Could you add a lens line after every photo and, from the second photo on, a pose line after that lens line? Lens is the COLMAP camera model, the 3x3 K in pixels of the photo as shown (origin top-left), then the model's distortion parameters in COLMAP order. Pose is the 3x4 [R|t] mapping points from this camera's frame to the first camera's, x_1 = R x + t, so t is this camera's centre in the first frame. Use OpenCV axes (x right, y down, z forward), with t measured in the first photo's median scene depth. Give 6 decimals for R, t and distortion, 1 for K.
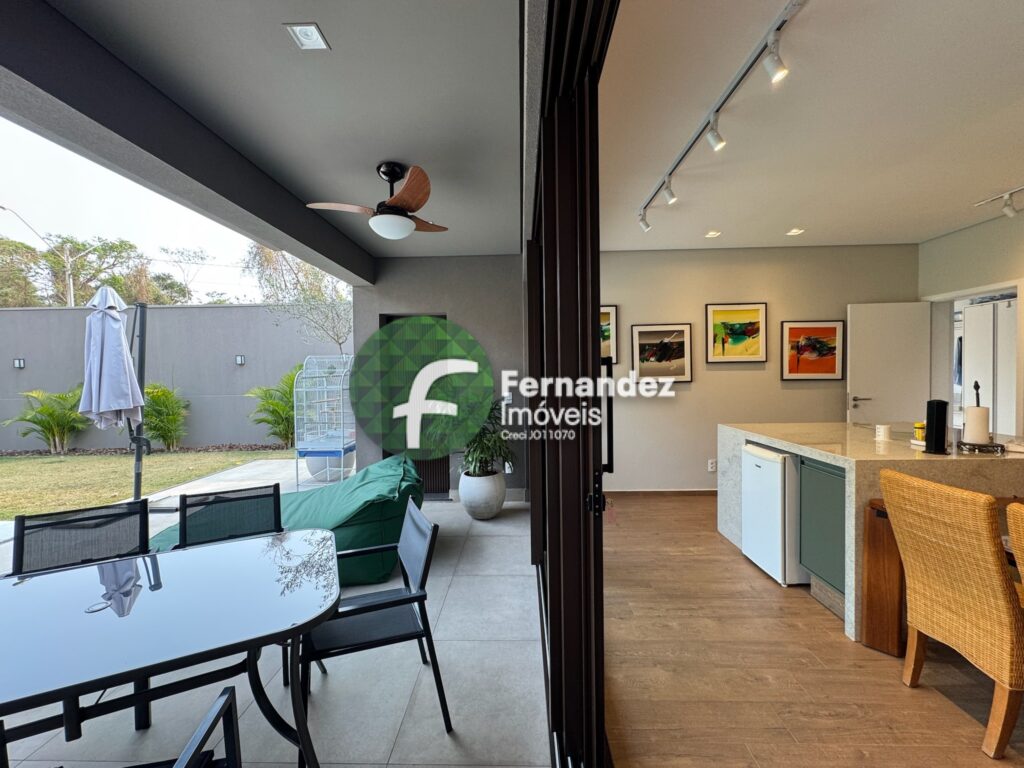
lens RADIAL K [[408.9, 0, 510.9], [0, 408.9, 384.4], [0, 0, 1]] dist [-0.000531, 0.000094]
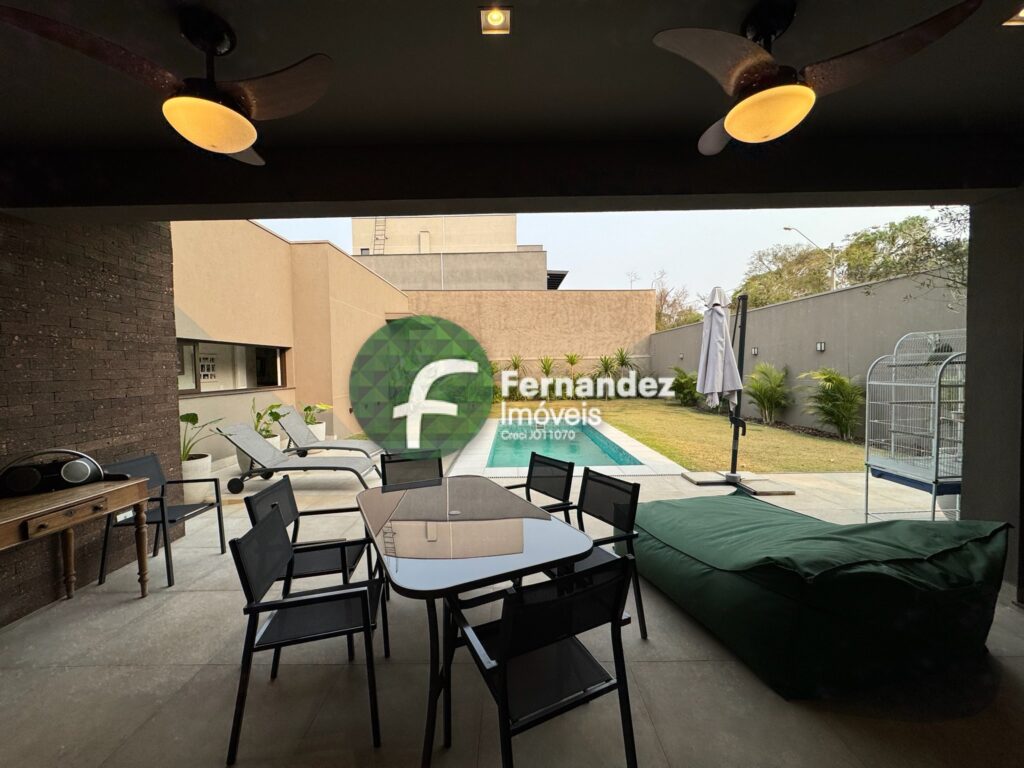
lens RADIAL K [[408.9, 0, 508.4], [0, 408.9, 382.6], [0, 0, 1]] dist [-0.000531, 0.000094]
pose [[0.023227, 0.049070, -0.998525, 0.178523], [-0.007306, 0.998776, 0.048912, -0.017260], [0.999704, 0.006159, 0.023557, 0.352805]]
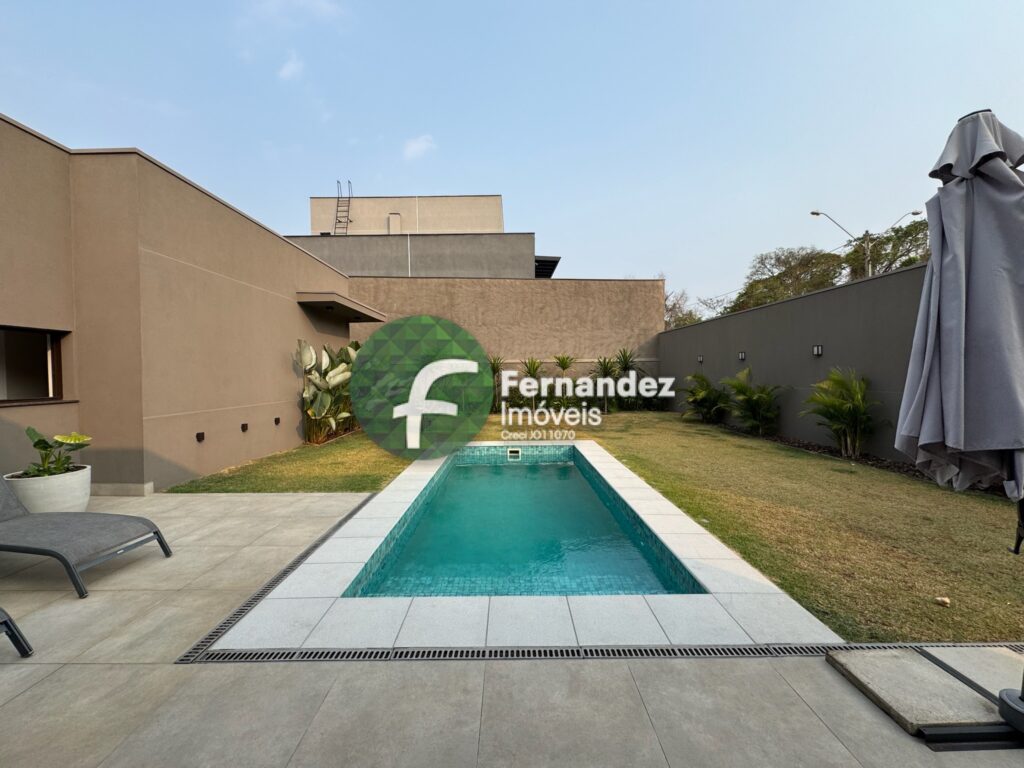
lens RADIAL K [[408.9, 0, 511.2], [0, 408.9, 382.3], [0, 0, 1]] dist [-0.000531, 0.000094]
pose [[0.038223, 0.034403, -0.998677, -0.586781], [-0.014826, 0.999317, 0.033858, 0.001122], [0.999159, 0.013512, 0.038707, 0.529551]]
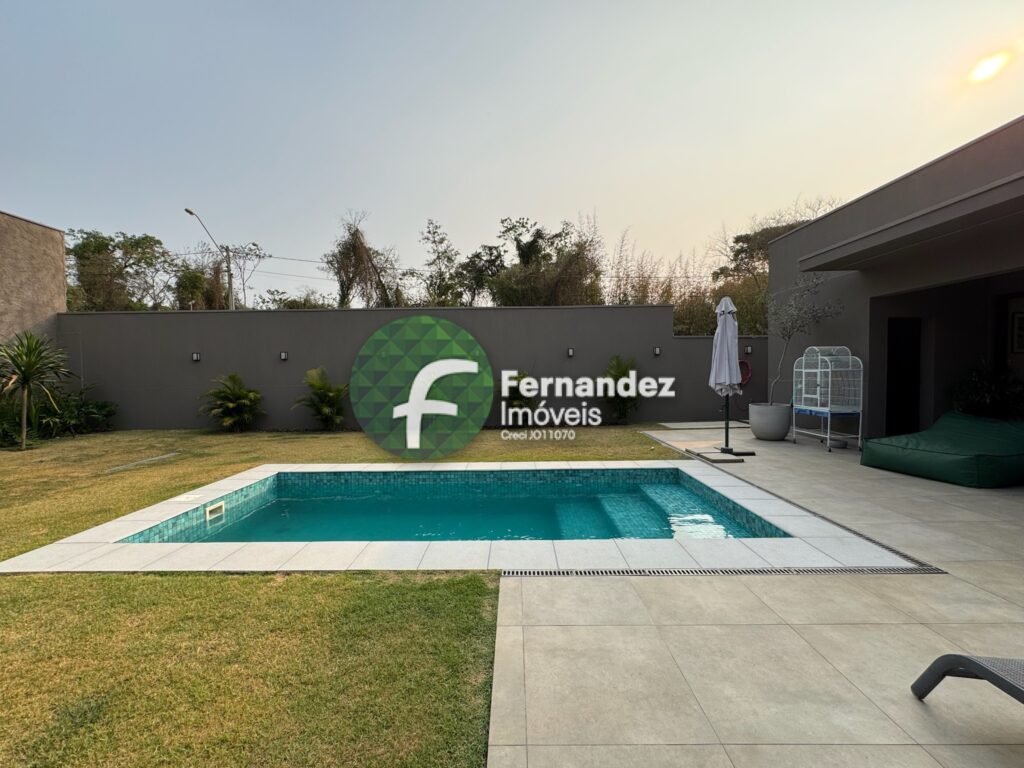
lens RADIAL K [[408.9, 0, 504.4], [0, 408.9, 389.6], [0, 0, 1]] dist [-0.000531, 0.000094]
pose [[0.999798, 0.000574, 0.020111, -1.679352], [-0.000953, 0.999823, 0.018806, 0.052996], [-0.020096, -0.018822, 0.999621, -0.380694]]
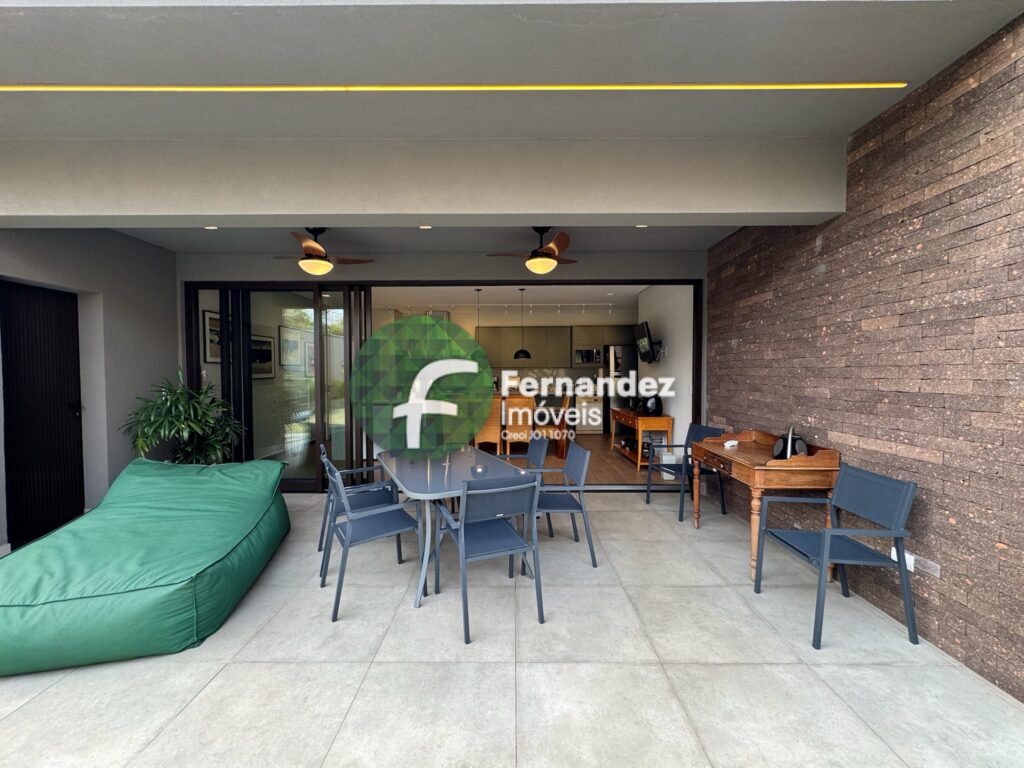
lens RADIAL K [[408.9, 0, 511.1], [0, 408.9, 382.6], [0, 0, 1]] dist [-0.000531, 0.000094]
pose [[-0.022329, -0.014304, 0.999648, -1.010181], [0.030632, 0.999418, 0.014985, 0.013432], [-0.999281, 0.030956, -0.021877, 0.202309]]
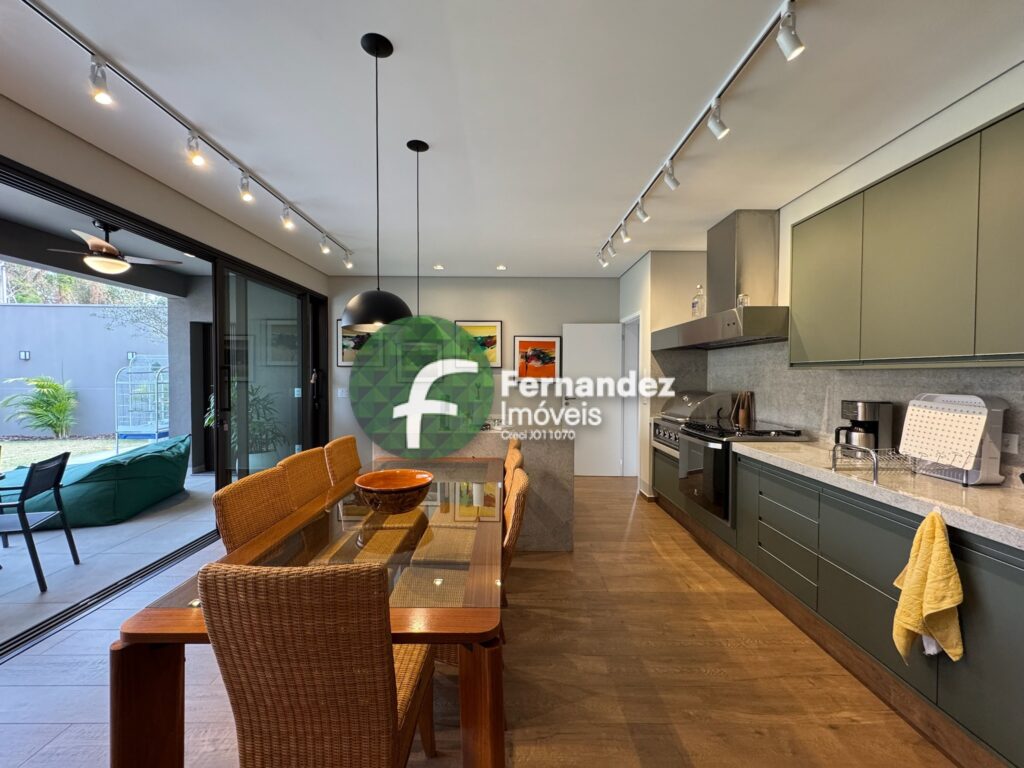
lens RADIAL K [[408.9, 0, 512.2], [0, 408.9, 386.0], [0, 0, 1]] dist [-0.000531, 0.000094]
pose [[0.998874, 0.019337, 0.043331, 0.594198], [-0.019340, 0.999813, -0.000347, 0.001487], [-0.043329, -0.000491, 0.999061, -0.259621]]
